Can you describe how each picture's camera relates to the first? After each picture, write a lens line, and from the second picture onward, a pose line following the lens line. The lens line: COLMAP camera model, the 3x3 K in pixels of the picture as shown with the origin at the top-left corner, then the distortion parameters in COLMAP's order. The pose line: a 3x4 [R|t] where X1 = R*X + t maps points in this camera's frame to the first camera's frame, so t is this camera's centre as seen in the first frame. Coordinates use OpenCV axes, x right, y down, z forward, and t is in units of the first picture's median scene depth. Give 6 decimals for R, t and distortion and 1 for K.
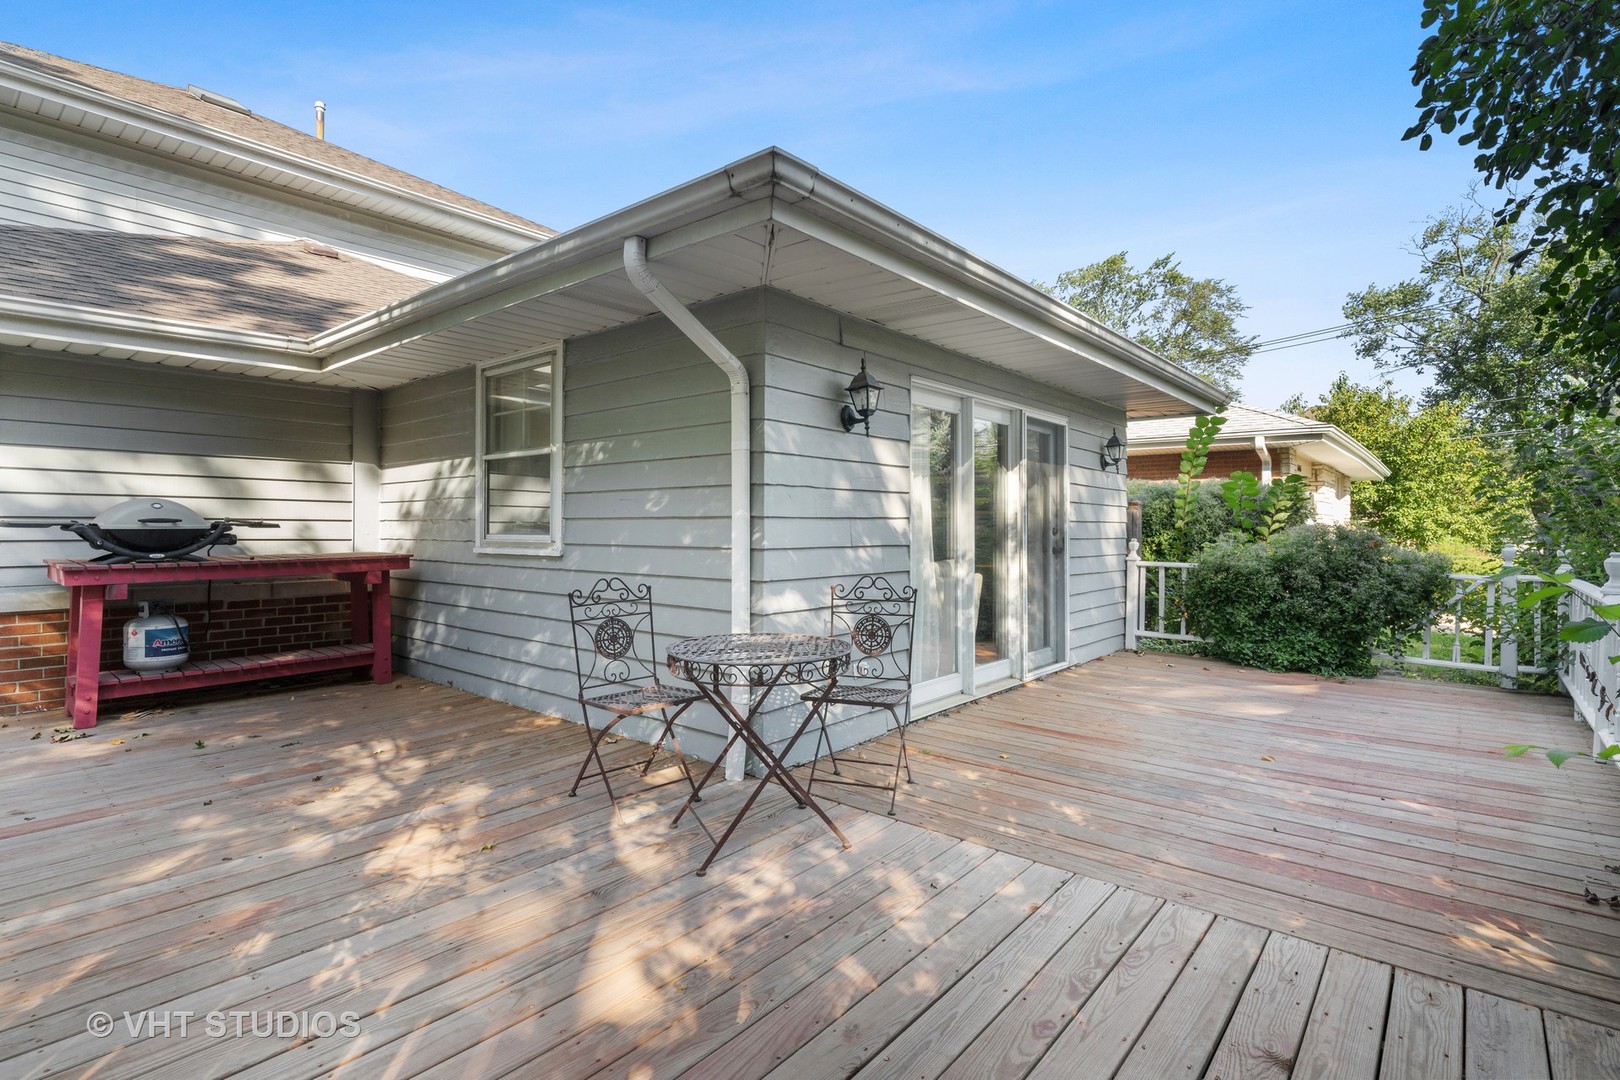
lens RADIAL K [[789.2, 0, 810.4], [0, 789.2, 533.7], [0, 0, 1]] dist [0.000232, -0.000069]
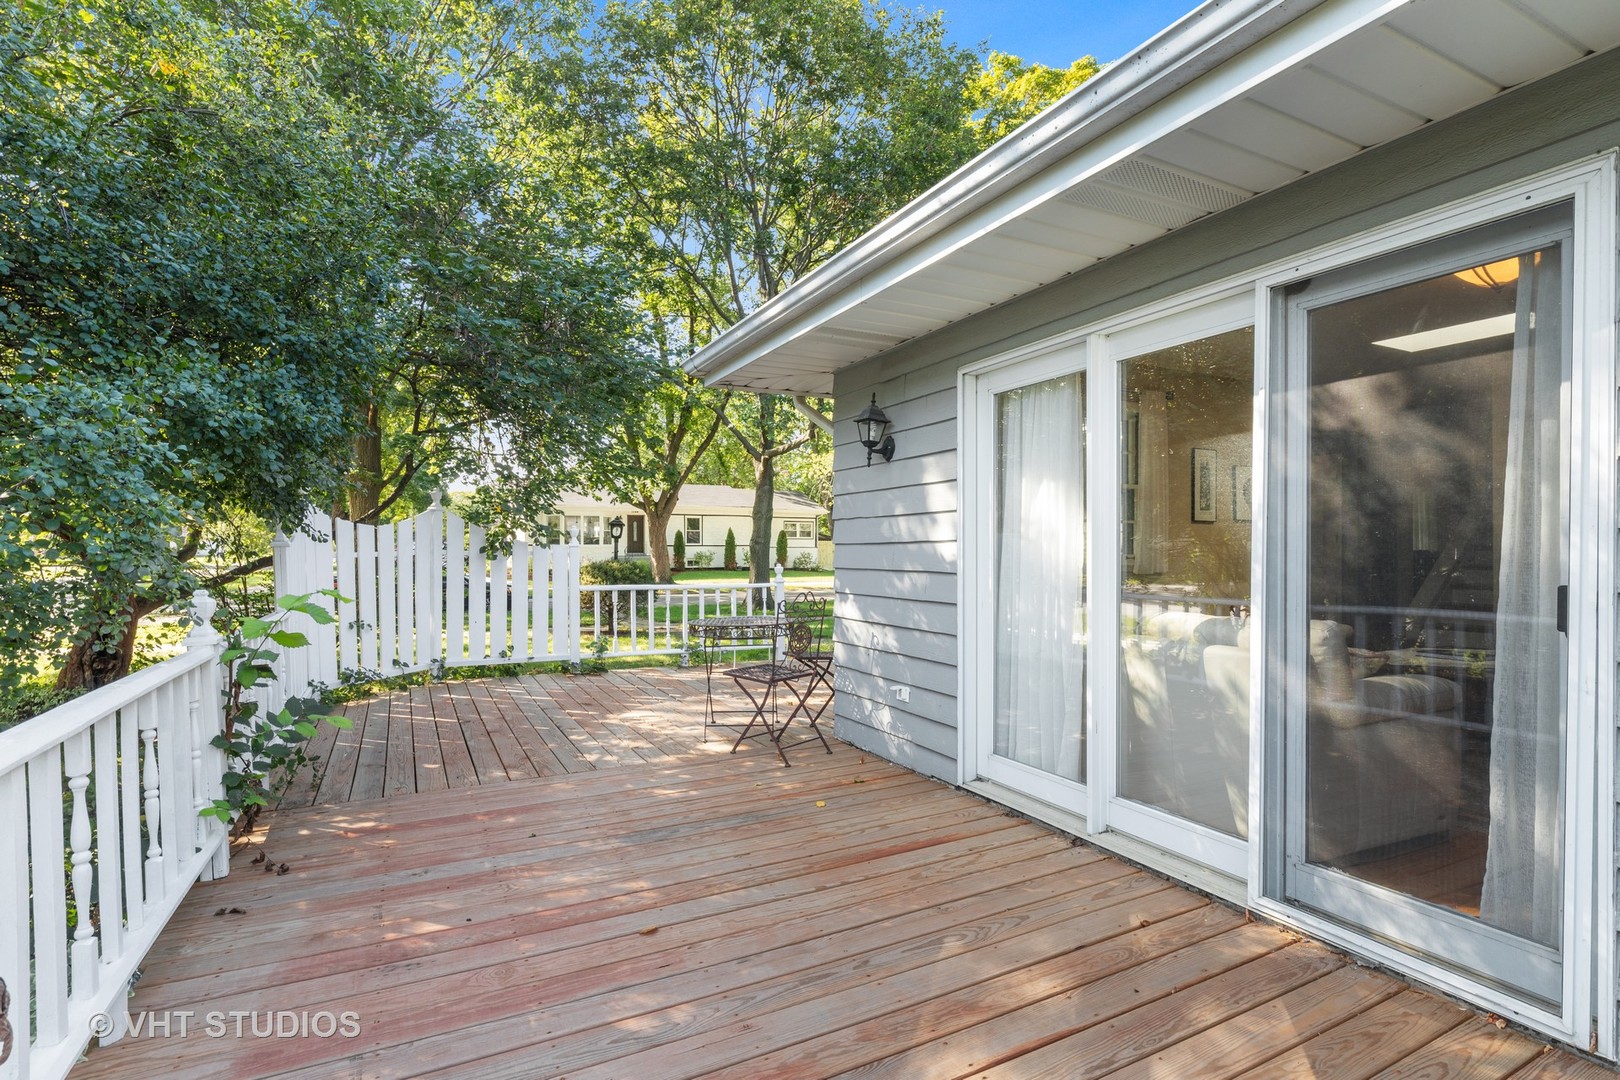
lens RADIAL K [[789.2, 0, 813.6], [0, 789.2, 548.5], [0, 0, 1]] dist [0.000232, -0.000069]
pose [[-0.387584, 0.000623, -0.921834, 1.293902], [-0.004441, 0.999987, 0.002544, -0.018978], [0.921824, 0.005080, -0.387576, 1.597212]]
